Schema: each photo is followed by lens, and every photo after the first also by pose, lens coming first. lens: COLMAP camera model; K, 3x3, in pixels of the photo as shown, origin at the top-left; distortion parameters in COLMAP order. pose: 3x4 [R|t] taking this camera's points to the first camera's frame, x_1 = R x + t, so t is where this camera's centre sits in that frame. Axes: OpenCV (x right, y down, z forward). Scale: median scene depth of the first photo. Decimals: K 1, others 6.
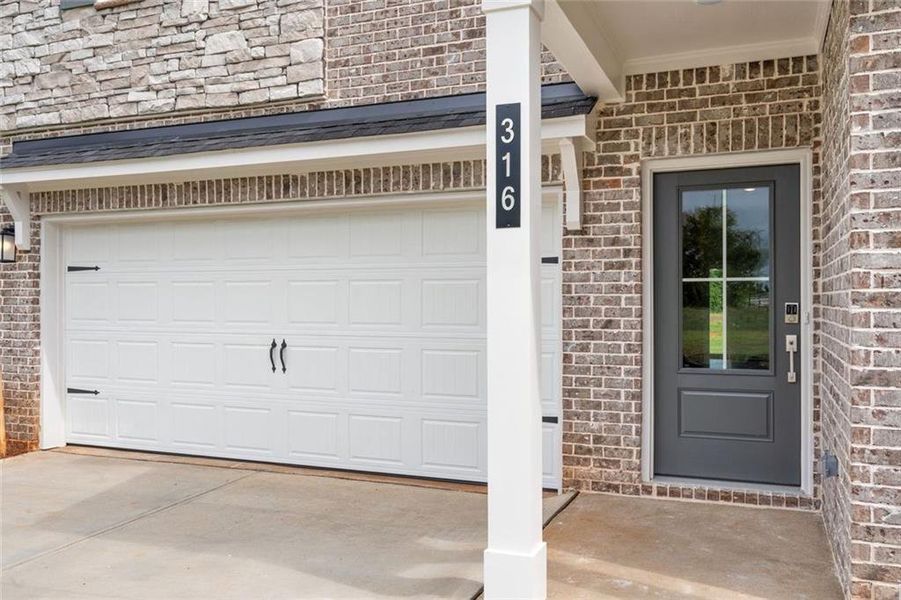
lens RADIAL K [[783.0, 0, 450.5], [0, 783.0, 300.0], [0, 0, 1]] dist [-0.010158, -0.002789]
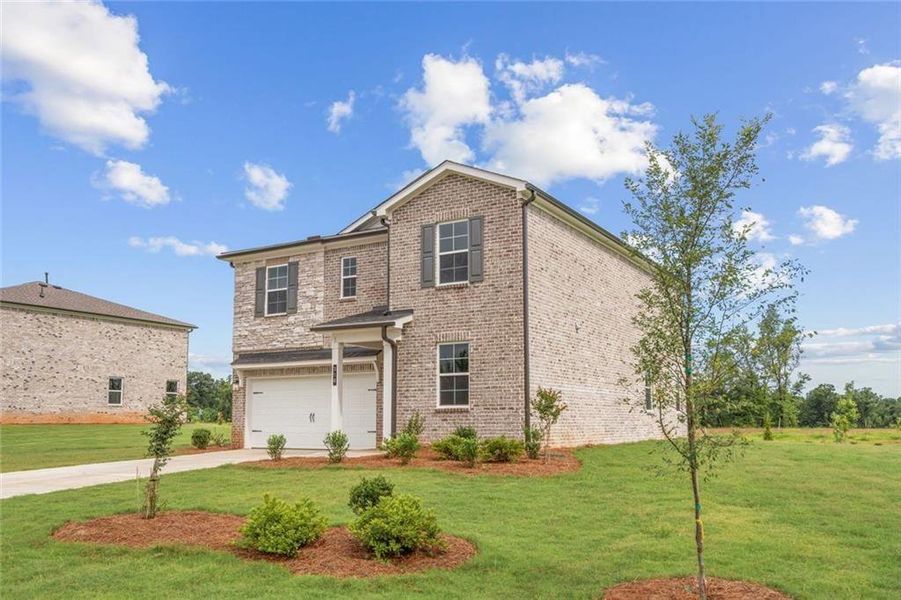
lens RADIAL K [[783.0, 0, 450.5], [0, 783.0, 300.0], [0, 0, 1]] dist [-0.010158, -0.002789]
pose [[0.988624, -0.027213, -0.147924, 0.892480], [0.004250, 0.988158, -0.153382, 0.088268], [0.150346, 0.151009, 0.977032, -2.319193]]
